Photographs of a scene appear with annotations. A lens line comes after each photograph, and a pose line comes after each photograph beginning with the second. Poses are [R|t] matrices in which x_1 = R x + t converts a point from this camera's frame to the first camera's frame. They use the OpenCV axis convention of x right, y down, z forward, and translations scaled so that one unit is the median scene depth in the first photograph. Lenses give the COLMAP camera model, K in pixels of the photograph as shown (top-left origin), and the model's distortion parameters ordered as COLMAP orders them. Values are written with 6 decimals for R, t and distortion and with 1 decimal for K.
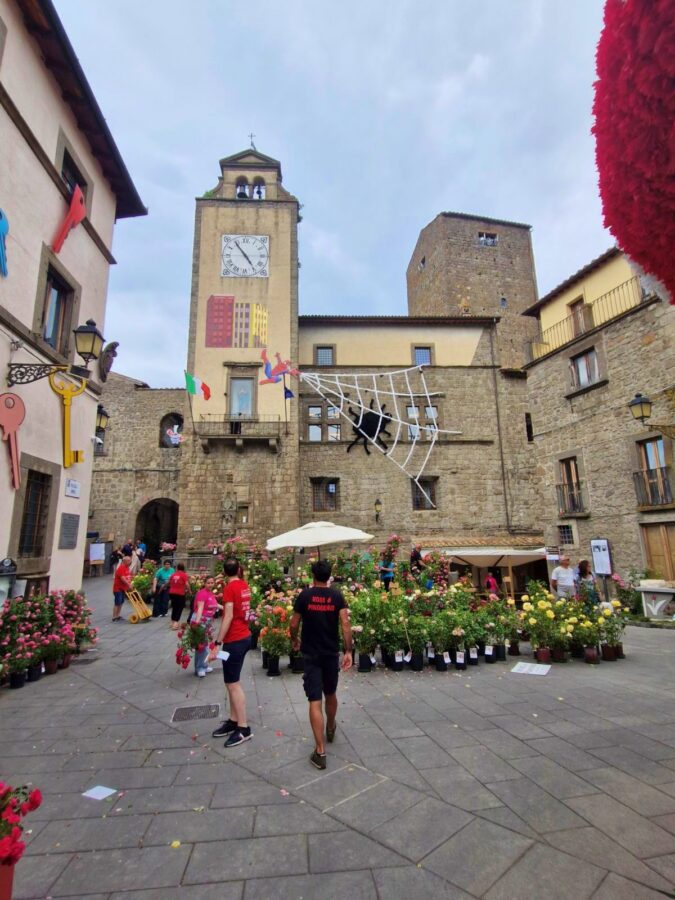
lens RADIAL K [[443.0, 0, 336.8], [0, 443.0, 450.8], [0, 0, 1]] dist [0.000522, 0.000105]
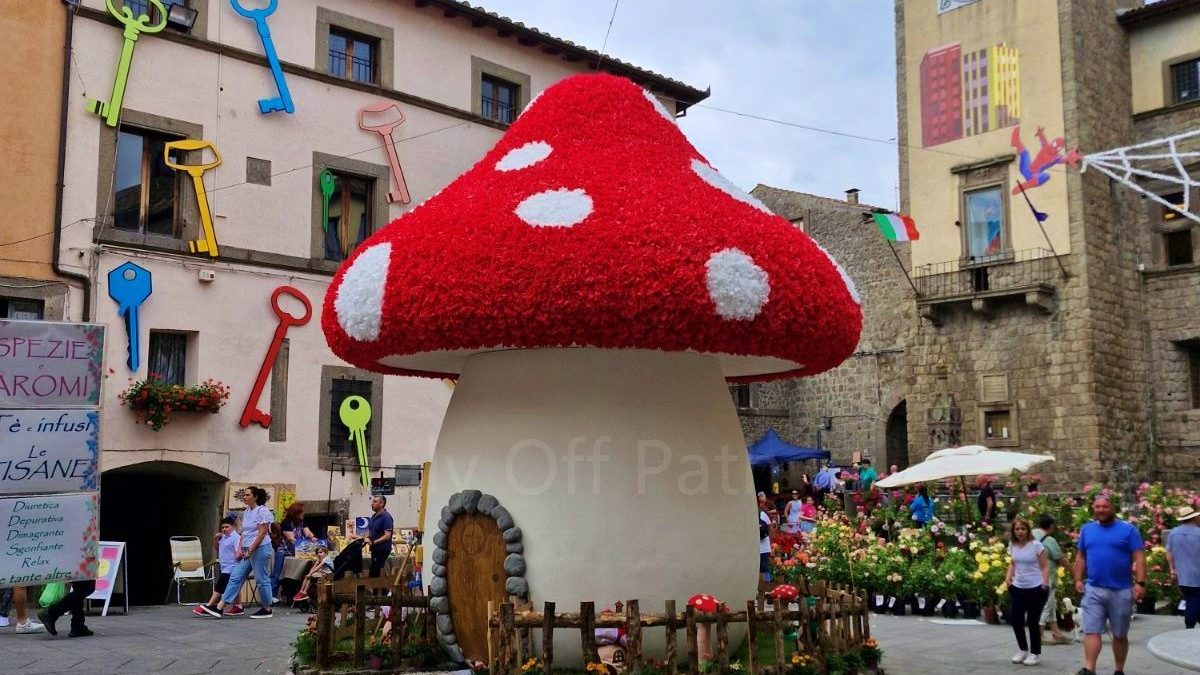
lens RADIAL K [[1044.7, 0, 600.3], [0, 1044.7, 339.9], [0, 0, 1]] dist [-0.009987, -0.002601]
pose [[0.621102, -0.080627, -0.779571, 0.512349], [0.155576, 0.987583, 0.021810, -0.076105], [0.768133, -0.134829, 0.625934, -0.255389]]
